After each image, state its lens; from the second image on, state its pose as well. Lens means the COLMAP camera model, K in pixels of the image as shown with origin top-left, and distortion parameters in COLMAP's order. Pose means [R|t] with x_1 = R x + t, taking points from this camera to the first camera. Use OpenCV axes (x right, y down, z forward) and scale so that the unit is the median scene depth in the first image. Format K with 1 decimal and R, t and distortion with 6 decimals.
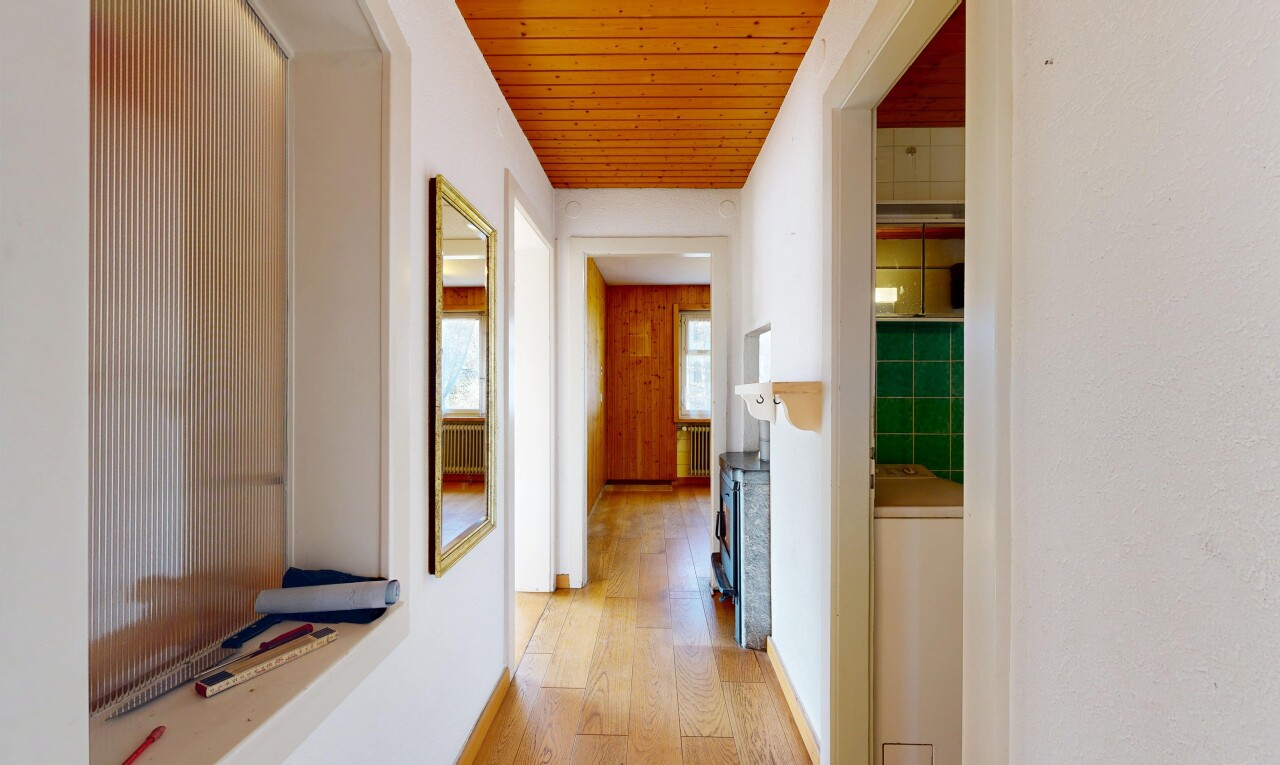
lens RADIAL K [[495.1, 0, 640.0], [0, 495.1, 382.5], [0, 0, 1]] dist [0.001554, 0.000040]
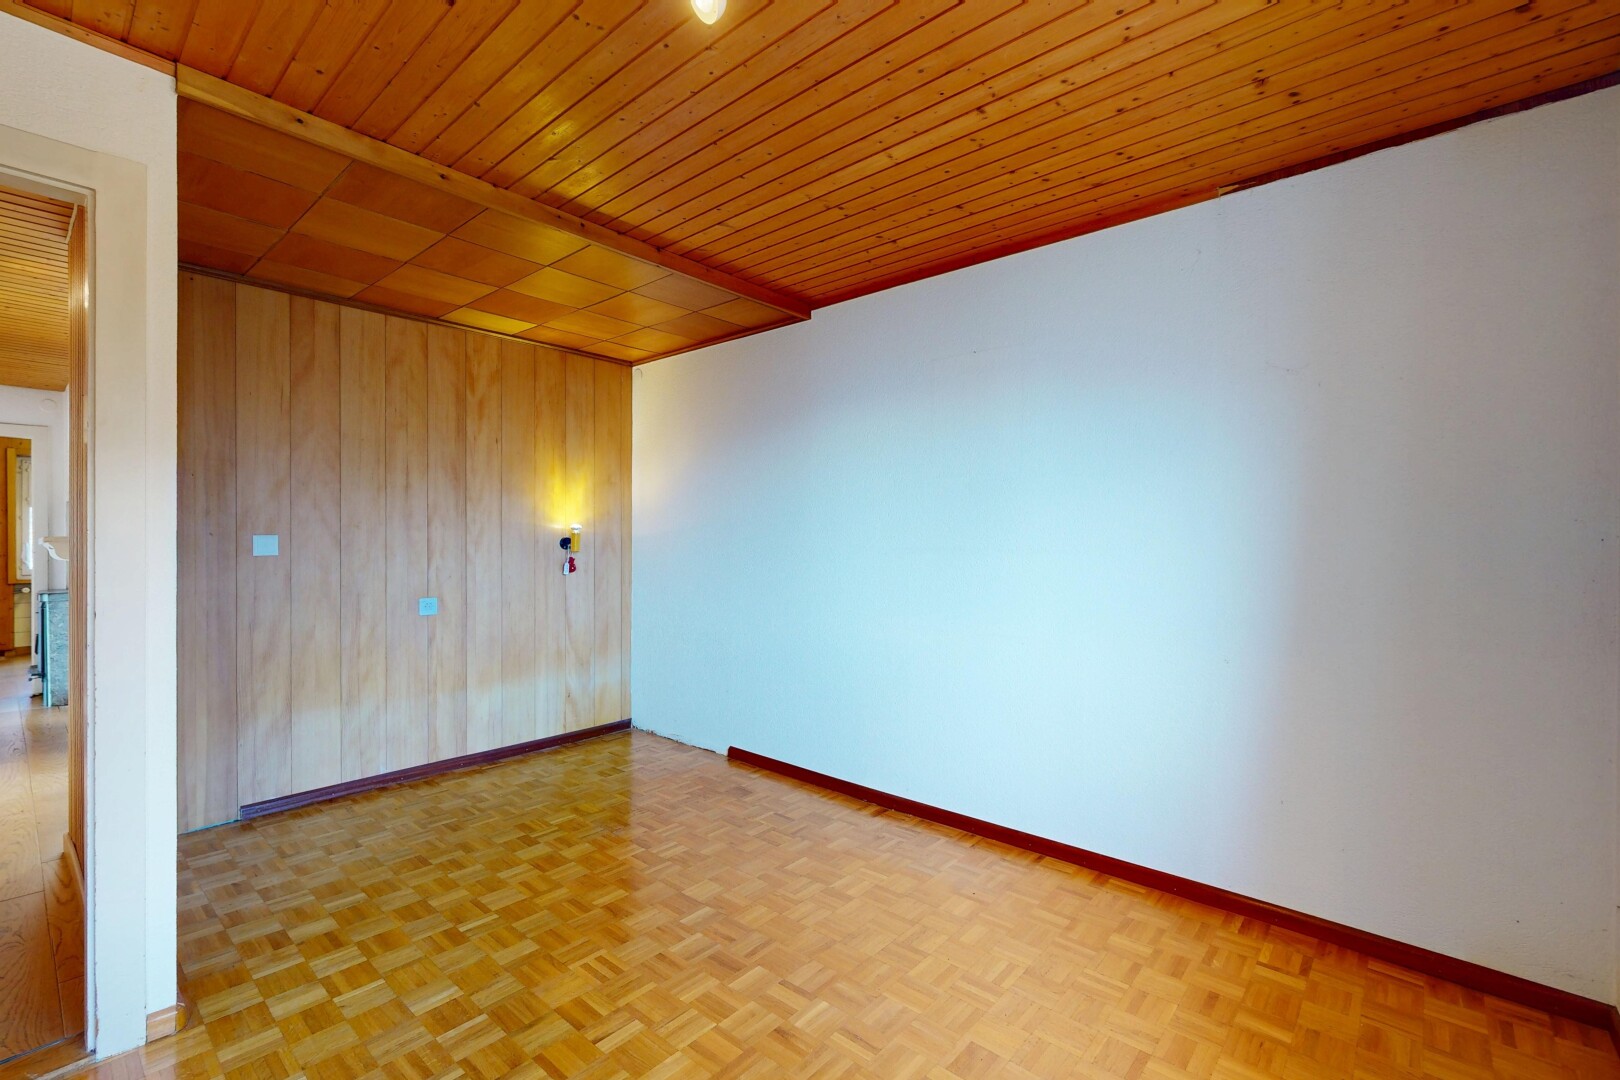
lens RADIAL K [[703.2, 0, 814.1], [0, 703.2, 540.0], [0, 0, 1]] dist [0.001454, 0.000075]
pose [[0.633528, -0.006569, 0.773692, 0.008154], [0.004200, 0.999978, 0.005051, 0.002821], [-0.773708, 0.000050, 0.633542, -0.891092]]
